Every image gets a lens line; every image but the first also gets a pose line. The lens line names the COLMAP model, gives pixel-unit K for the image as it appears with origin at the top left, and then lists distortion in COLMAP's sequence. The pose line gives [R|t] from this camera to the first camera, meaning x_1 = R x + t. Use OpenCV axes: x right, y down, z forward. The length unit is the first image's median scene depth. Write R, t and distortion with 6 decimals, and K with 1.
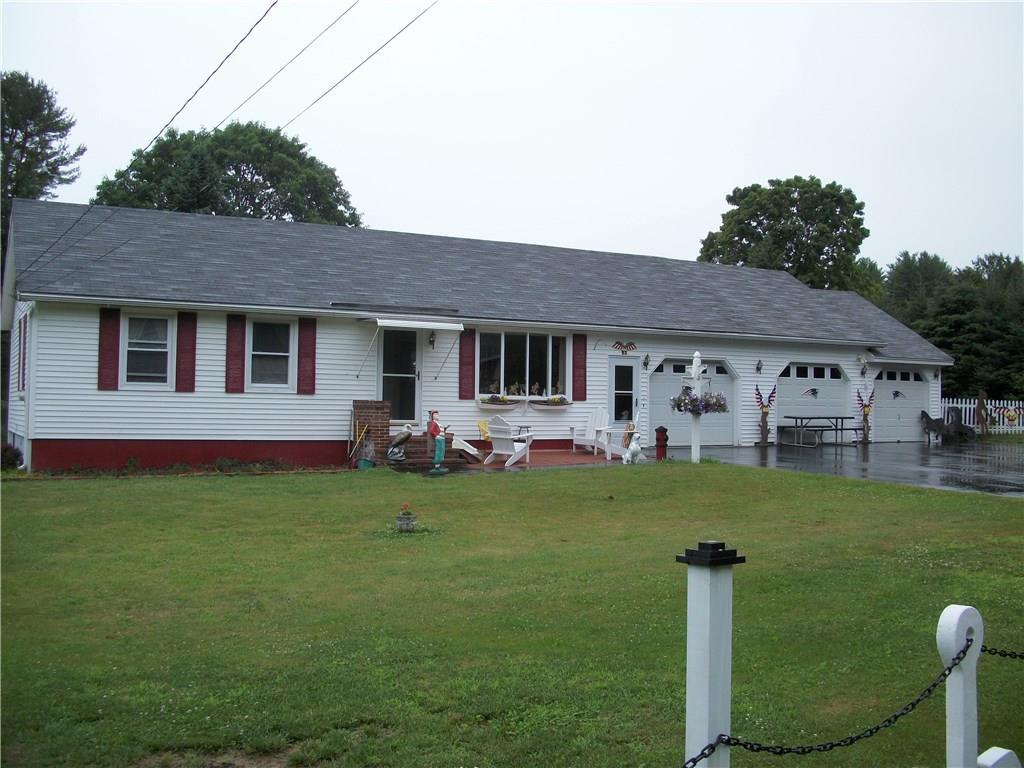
lens RADIAL K [[1061.7, 0, 512.0], [0, 1061.7, 364.7], [0, 0, 1]] dist [-0.175462, 0.021442]
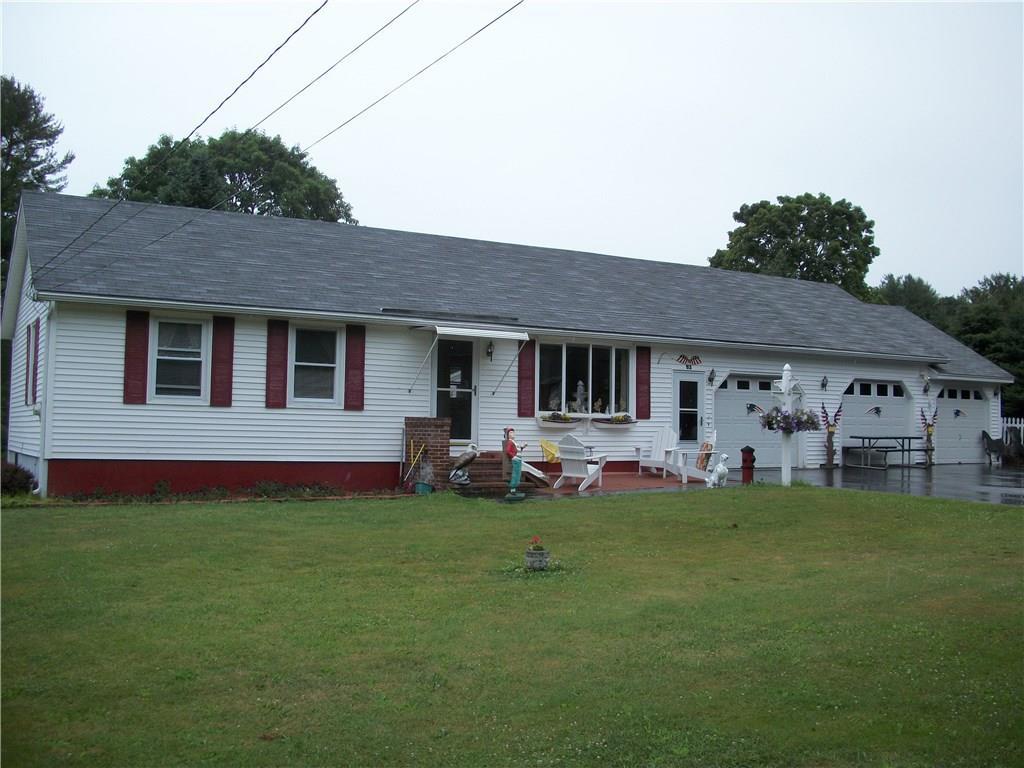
lens RADIAL K [[1061.7, 0, 512.0], [0, 1061.7, 364.7], [0, 0, 1]] dist [-0.175462, 0.021442]
pose [[0.999611, 0.004056, 0.027601, -0.075231], [-0.003438, 0.999743, -0.022403, 0.007883], [-0.027685, 0.022300, 0.999368, 0.086291]]
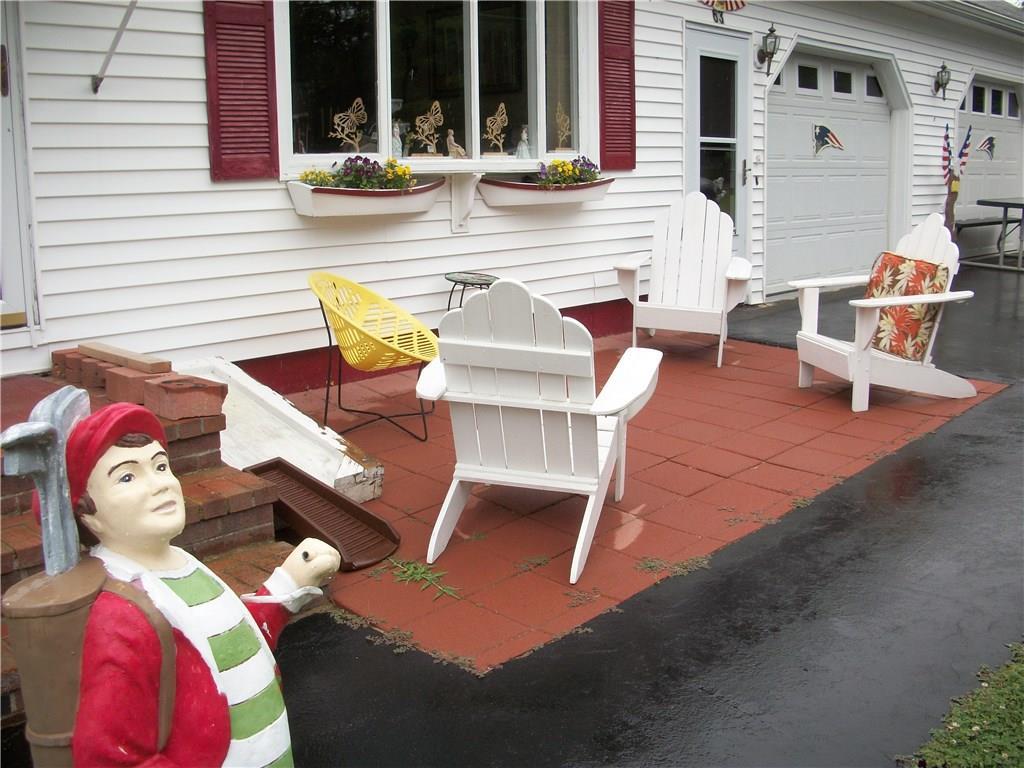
lens RADIAL K [[1061.7, 0, 512.0], [0, 1061.7, 364.7], [0, 0, 1]] dist [-0.175462, 0.021442]
pose [[0.954955, -0.076798, 0.286641, -0.051716], [0.010735, 0.974240, 0.225259, 0.020448], [-0.296557, -0.212035, 0.931179, 0.724014]]
